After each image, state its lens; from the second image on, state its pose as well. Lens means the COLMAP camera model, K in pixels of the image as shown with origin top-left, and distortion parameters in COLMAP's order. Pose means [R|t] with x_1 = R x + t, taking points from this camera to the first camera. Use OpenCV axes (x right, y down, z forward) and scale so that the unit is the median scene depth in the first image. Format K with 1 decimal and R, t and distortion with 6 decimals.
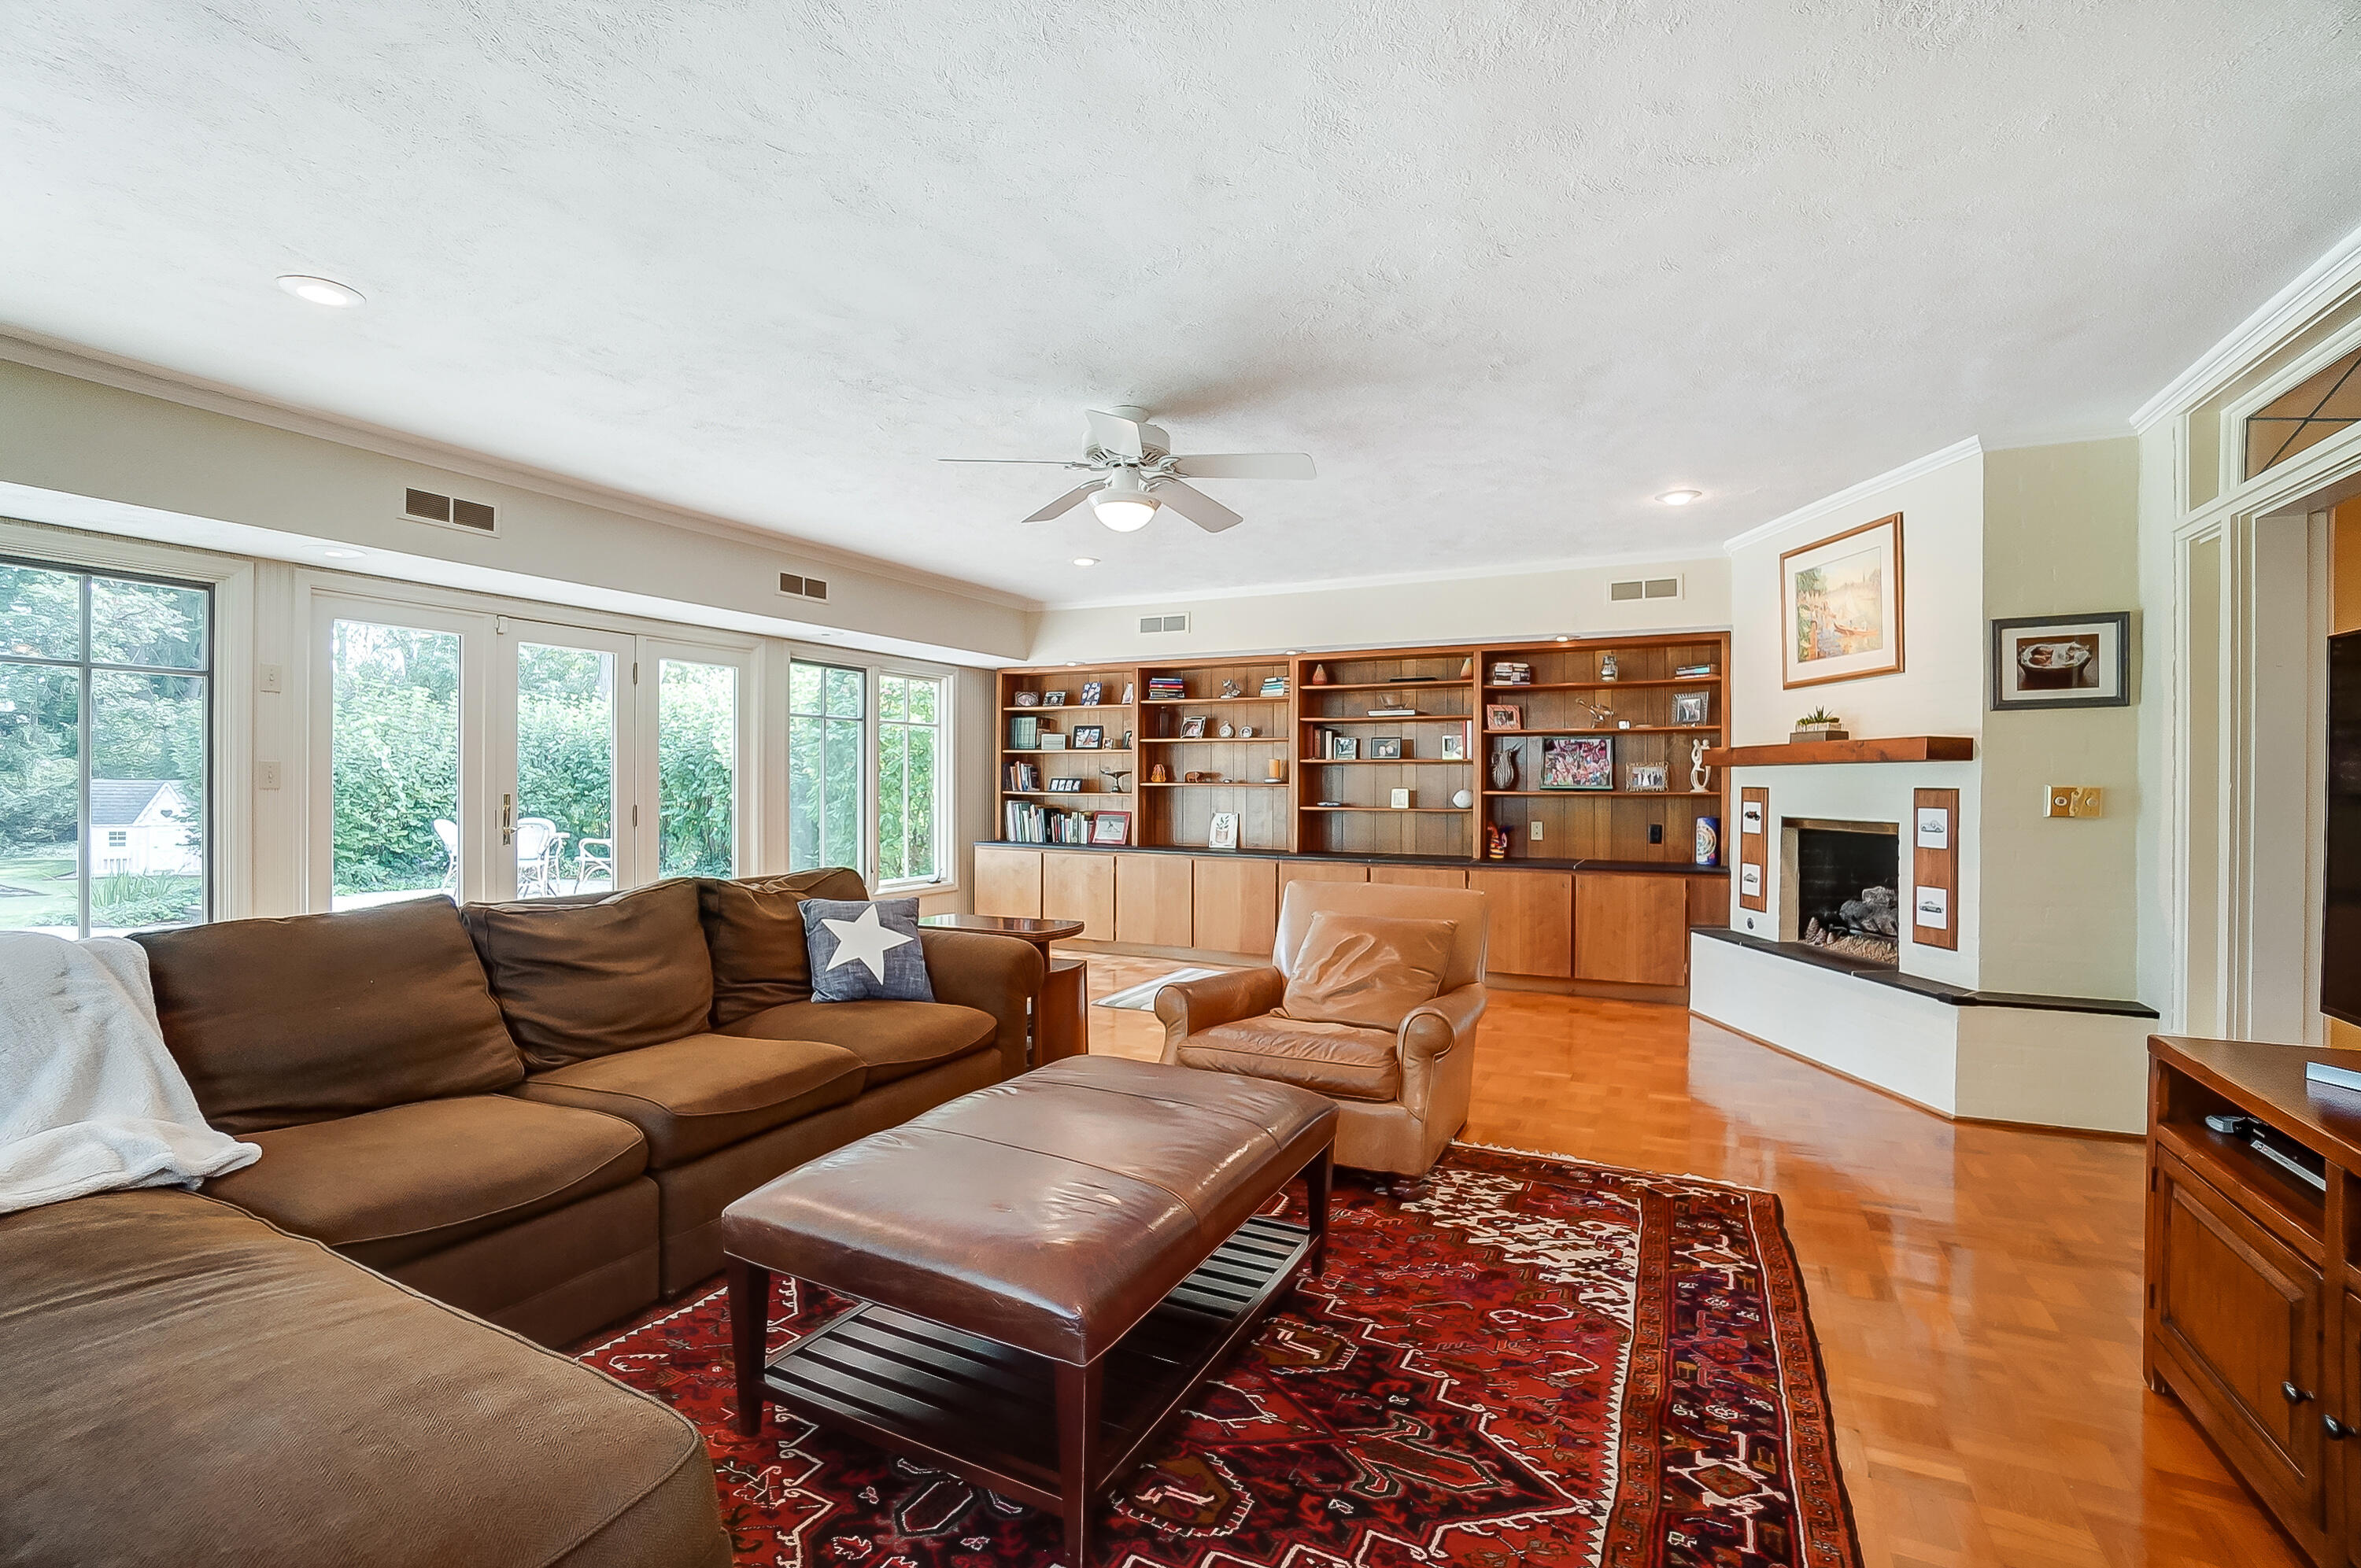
lens RADIAL K [[1056.9, 0, 1174.1], [0, 1056.9, 781.5], [0, 0, 1]] dist [-0.061012, 0.022831]
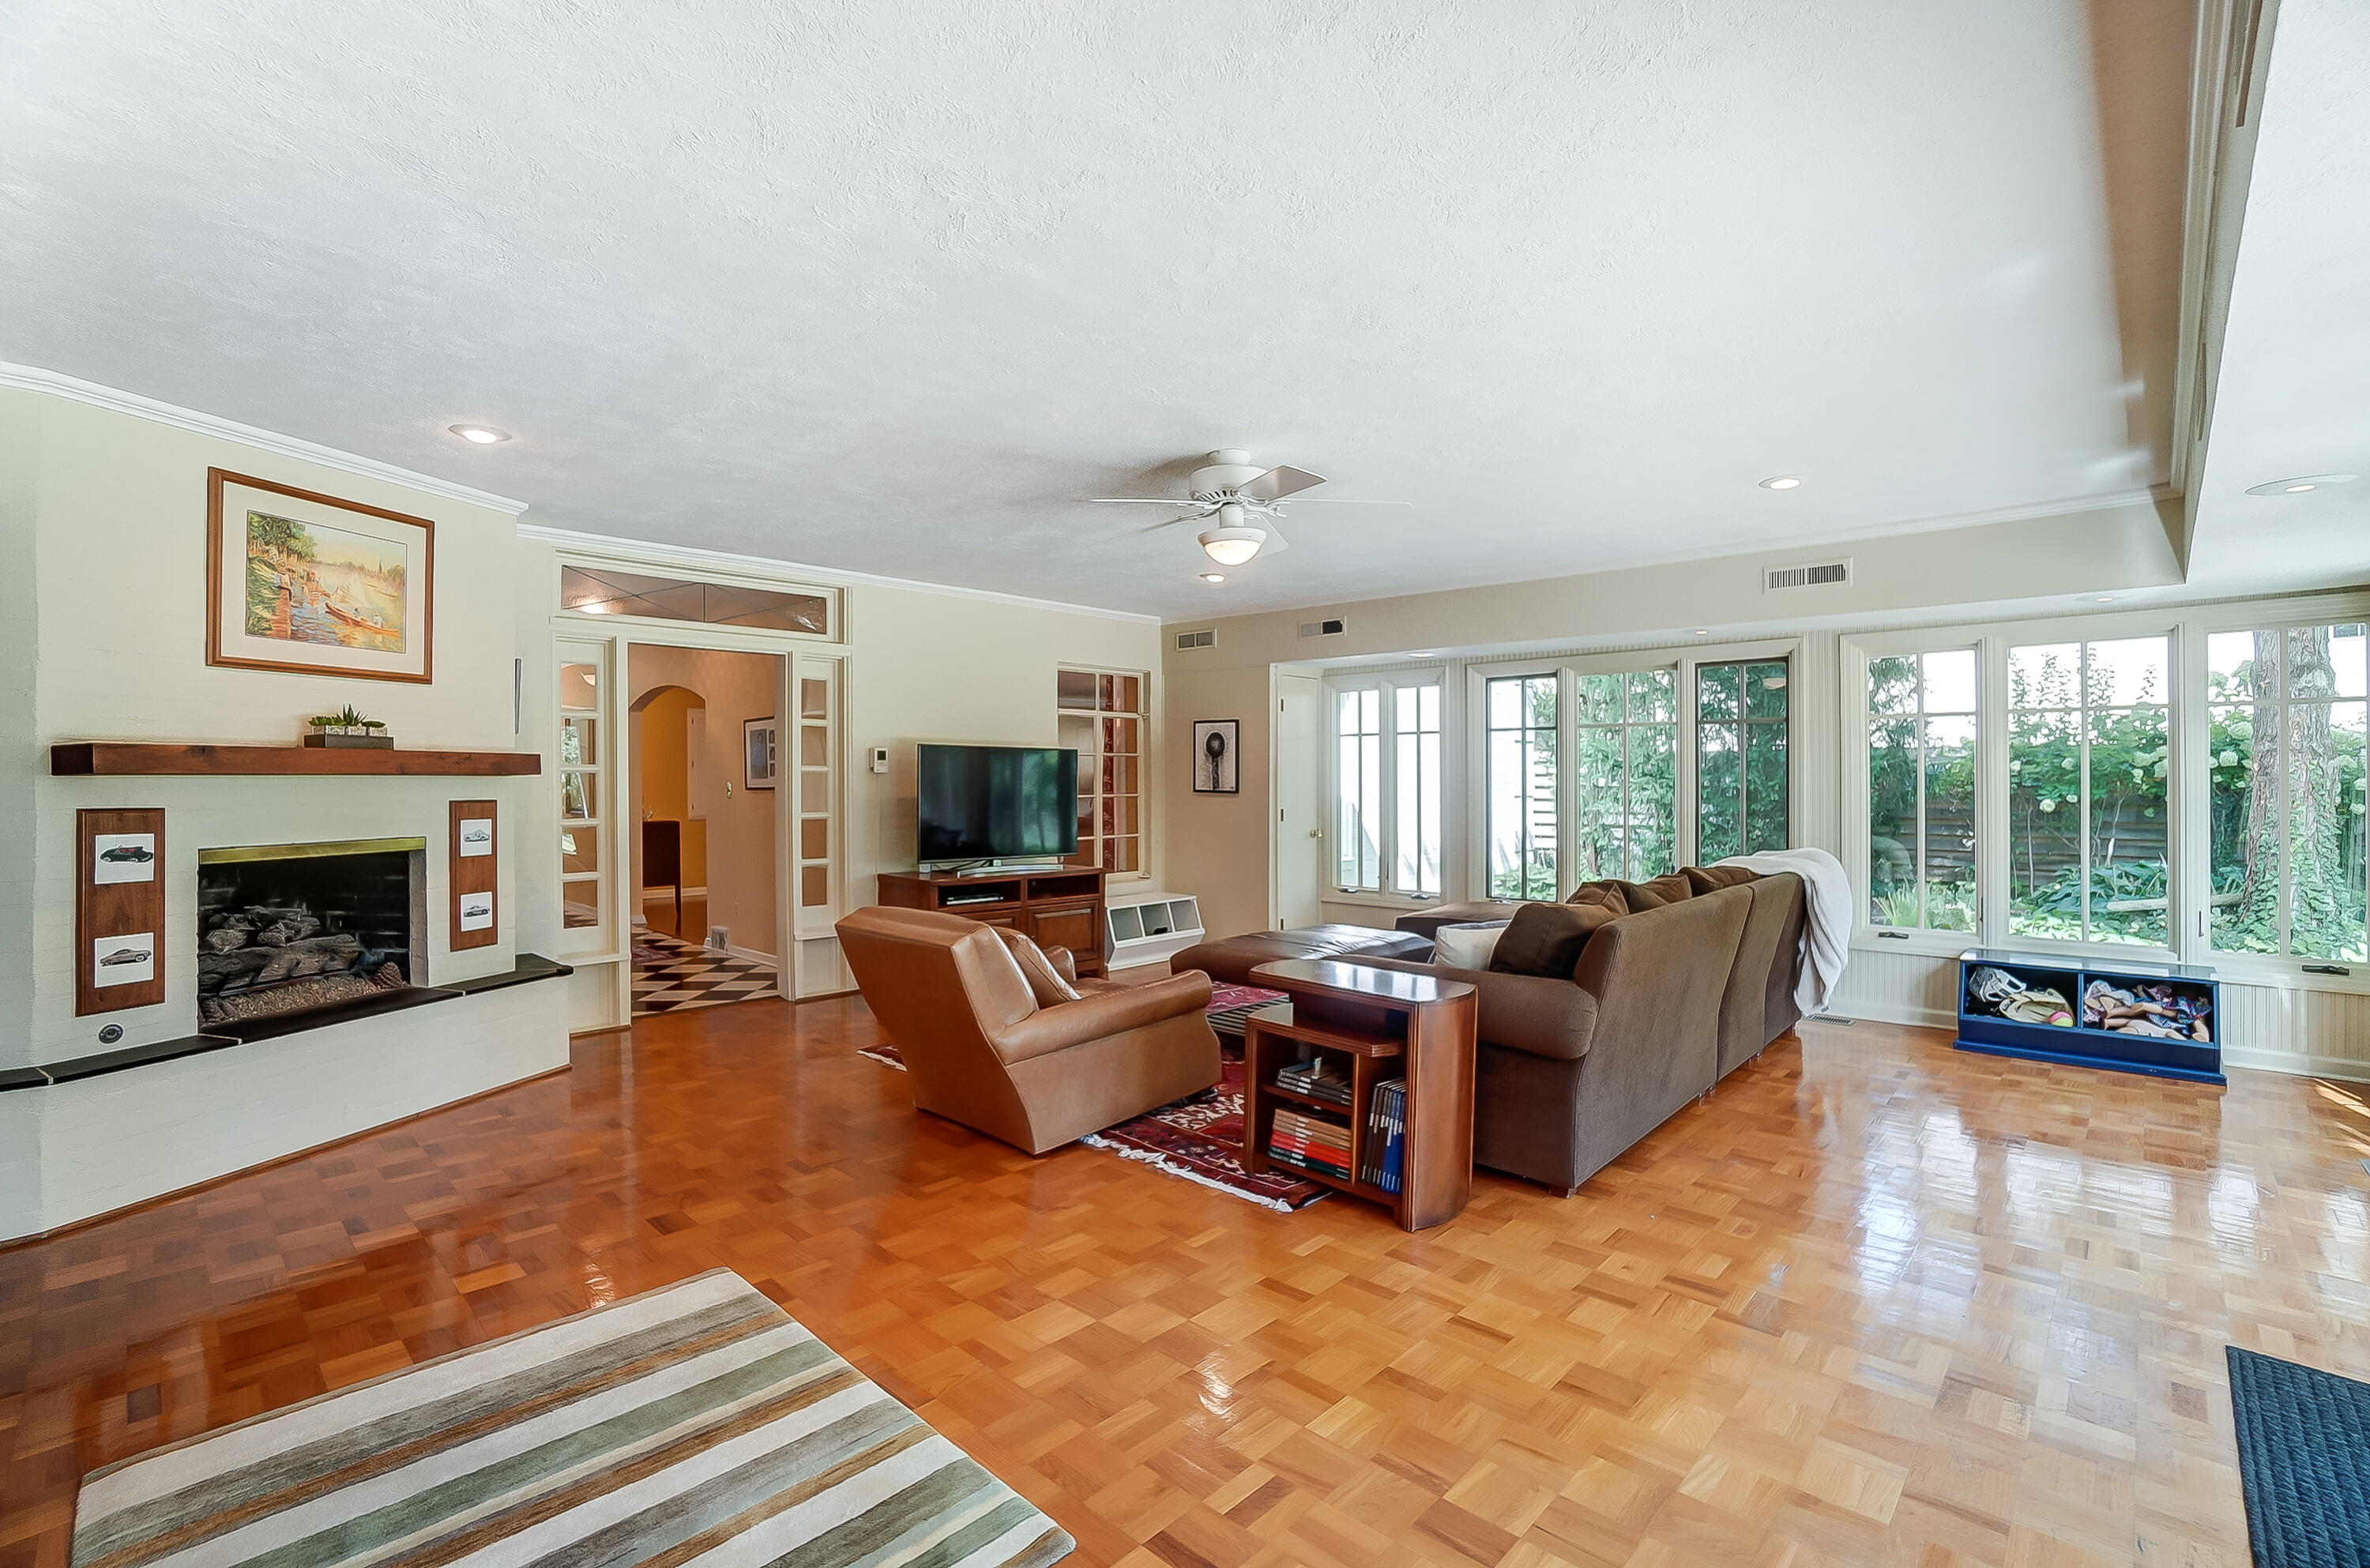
lens RADIAL K [[1061.1, 0, 1178.5], [0, 1061.1, 781.5], [0, 0, 1]] dist [-0.061012, 0.022831]
pose [[-0.957181, -0.004592, 0.289453, -0.201234], [-0.003956, 0.999988, 0.002781, -0.013755], [-0.289463, 0.001516, -0.957188, 1.309847]]
